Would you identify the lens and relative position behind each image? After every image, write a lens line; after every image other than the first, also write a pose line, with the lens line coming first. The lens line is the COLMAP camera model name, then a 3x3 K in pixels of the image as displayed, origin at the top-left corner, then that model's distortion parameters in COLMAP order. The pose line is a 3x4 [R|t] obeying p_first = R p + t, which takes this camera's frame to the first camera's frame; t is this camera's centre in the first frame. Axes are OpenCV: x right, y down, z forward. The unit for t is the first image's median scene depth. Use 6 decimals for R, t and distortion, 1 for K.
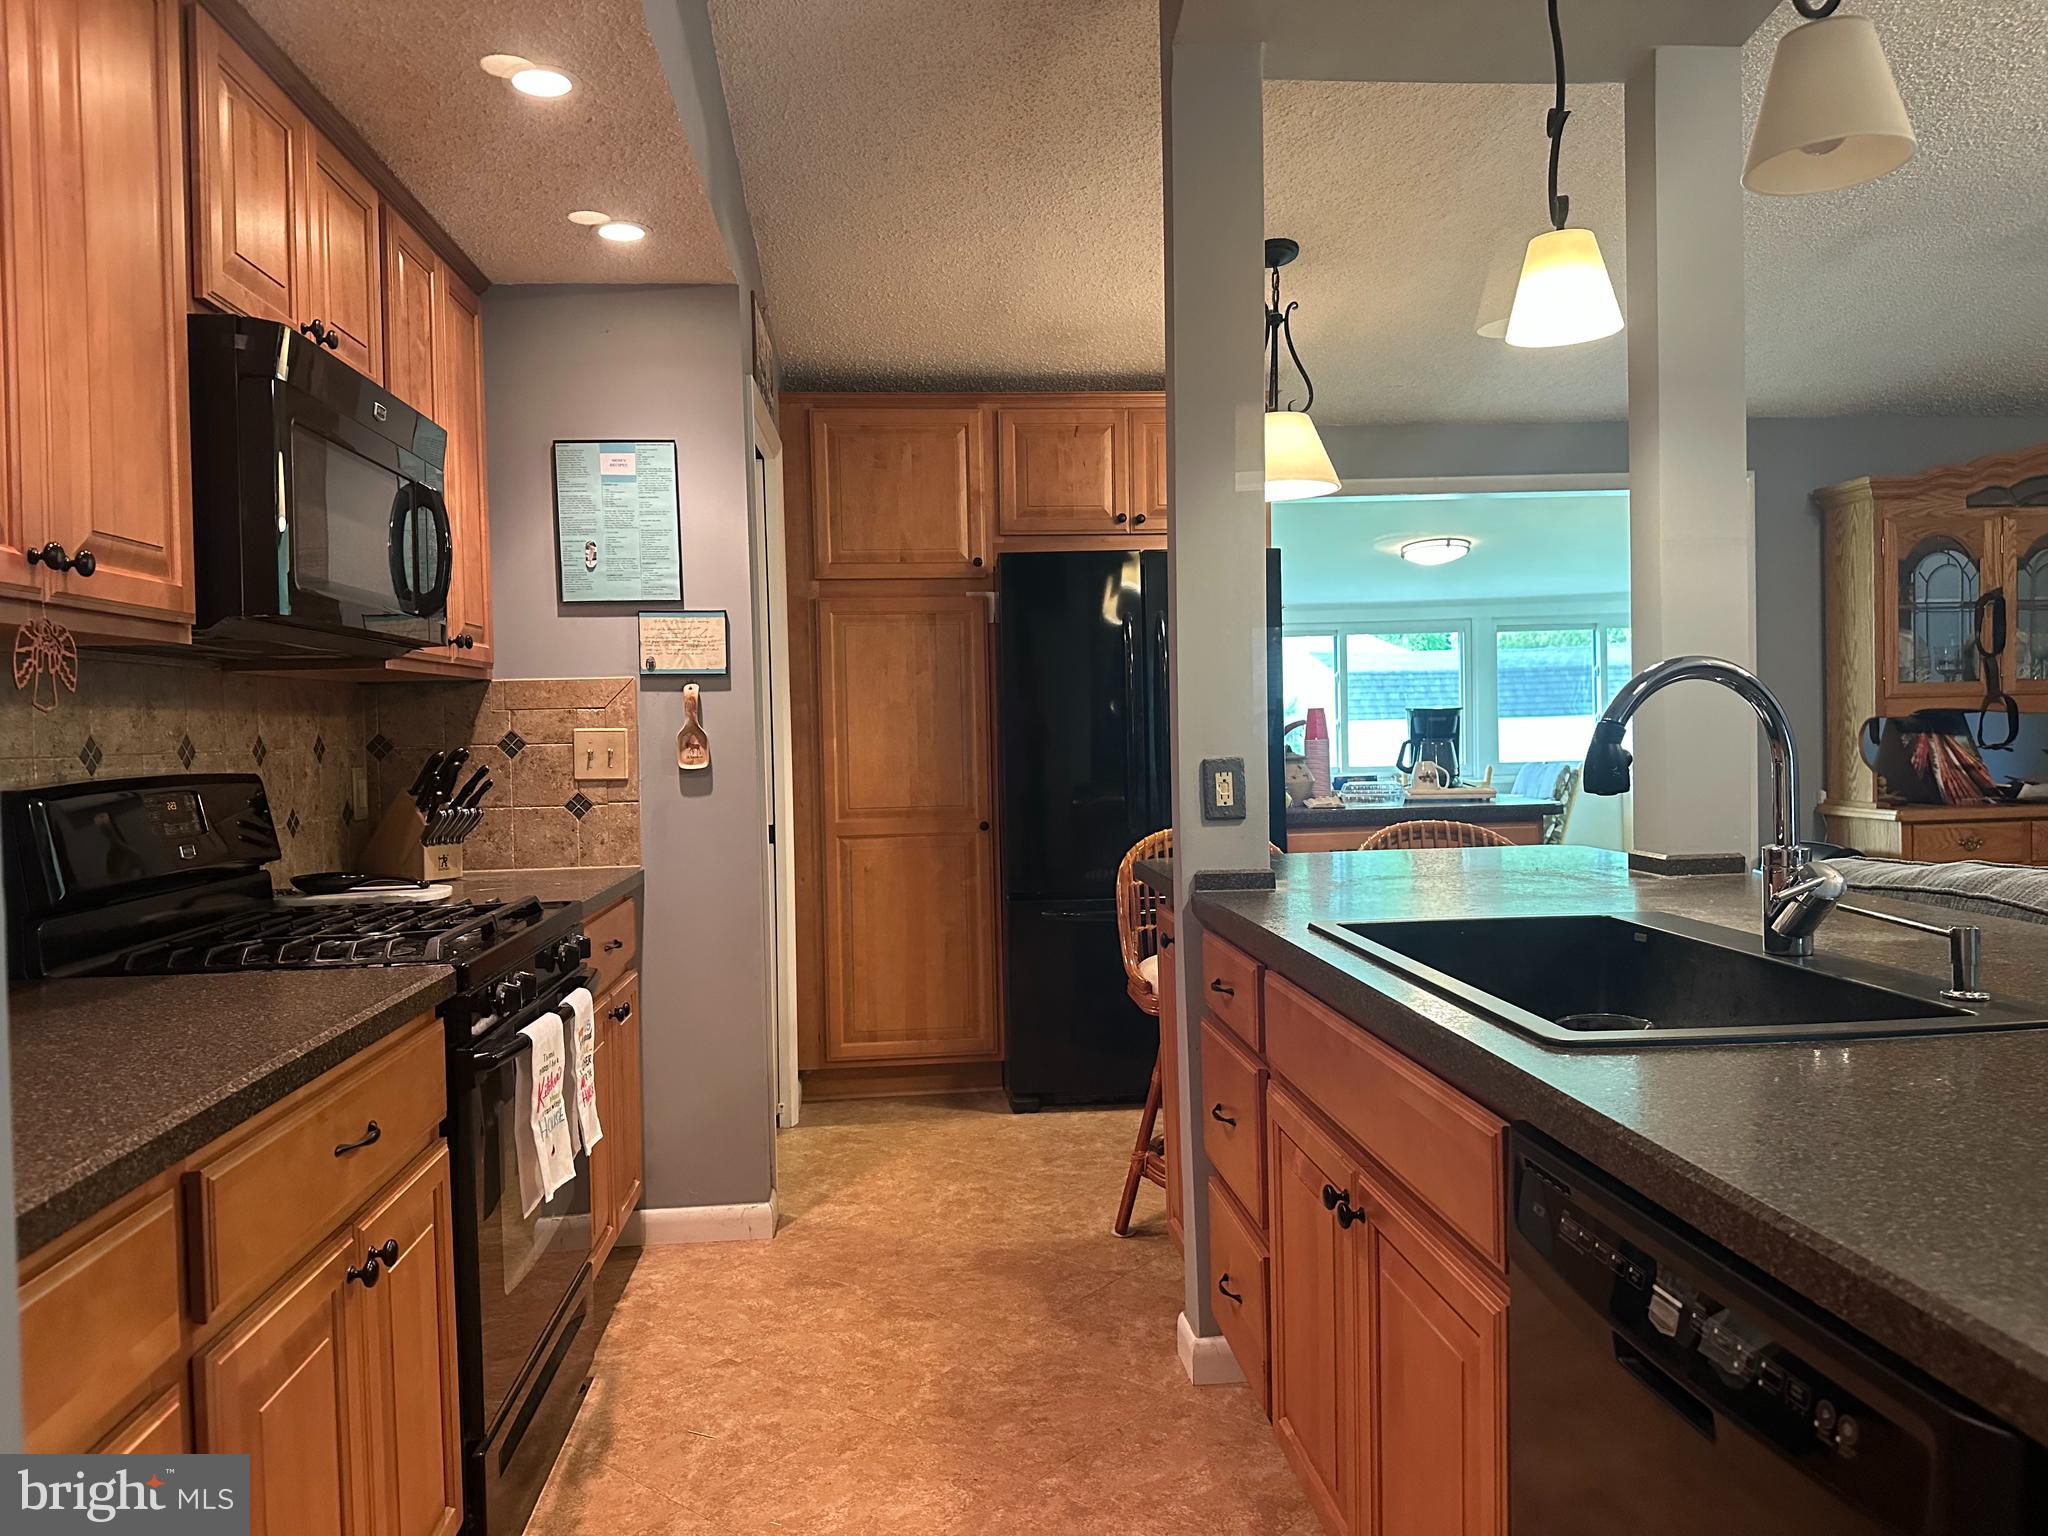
lens RADIAL K [[1452.5, 0, 1019.0], [0, 1452.5, 763.1], [0, 0, 1]] dist [0.054315, -0.067048]
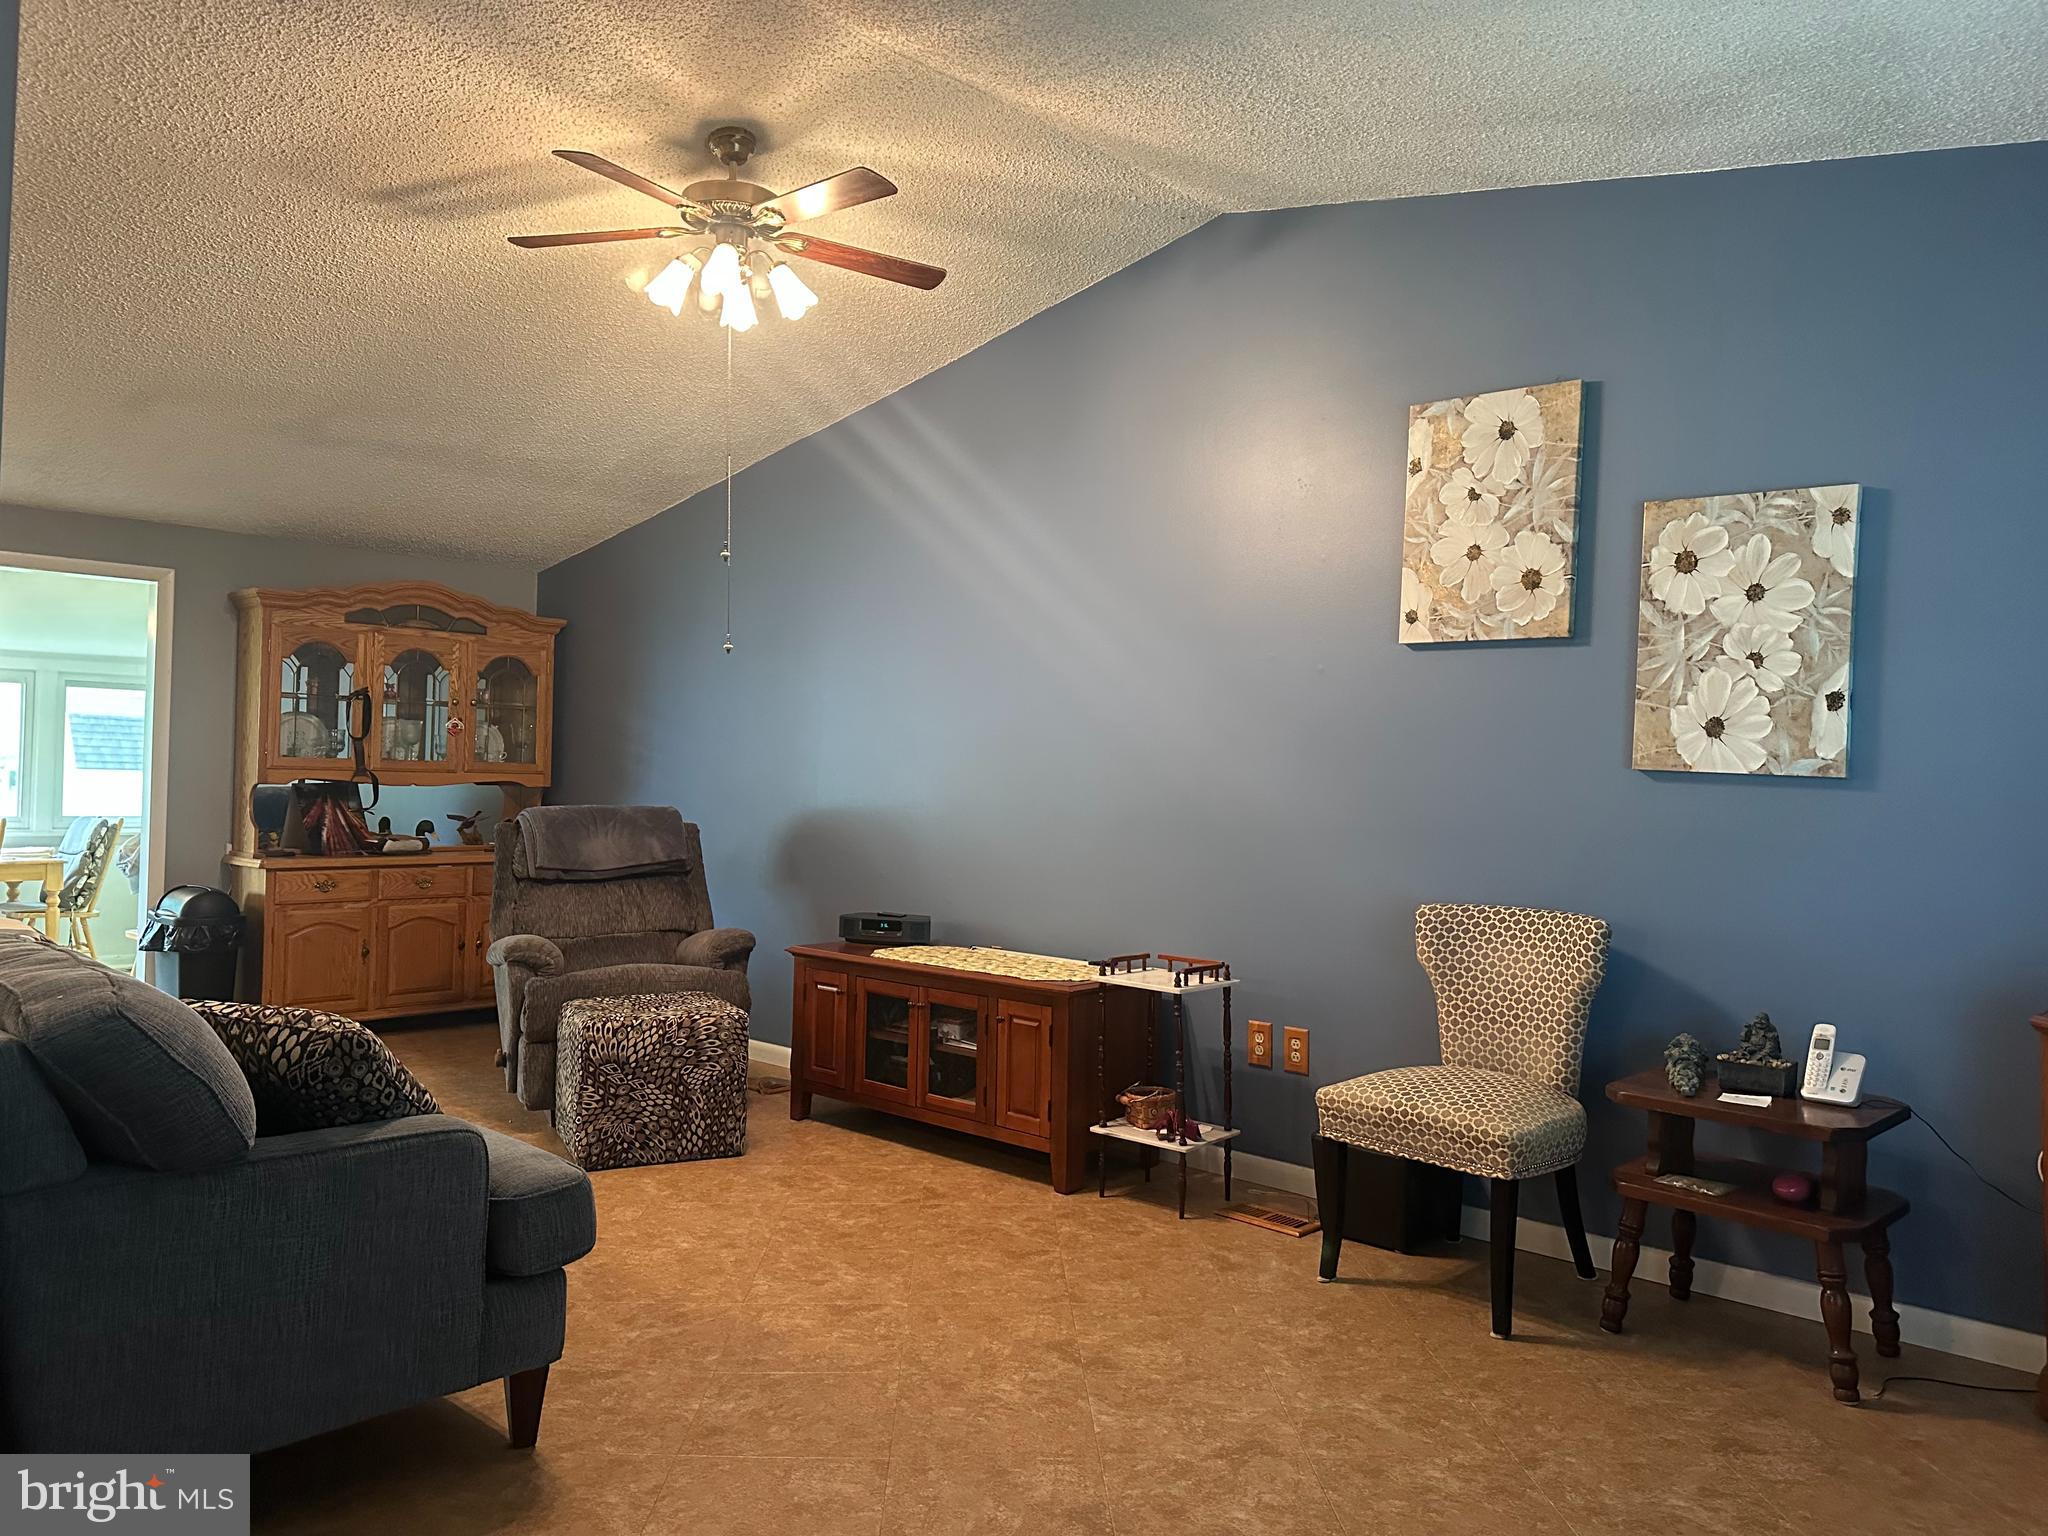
lens RADIAL K [[1452.5, 0, 1024.3], [0, 1452.5, 767.4], [0, 0, 1]] dist [0.054315, -0.067048]
pose [[0.736638, 0.048250, 0.674564, 0.227928], [-0.022348, 0.998644, -0.047026, -0.001516], [-0.675918, 0.019566, 0.736717, -0.333115]]
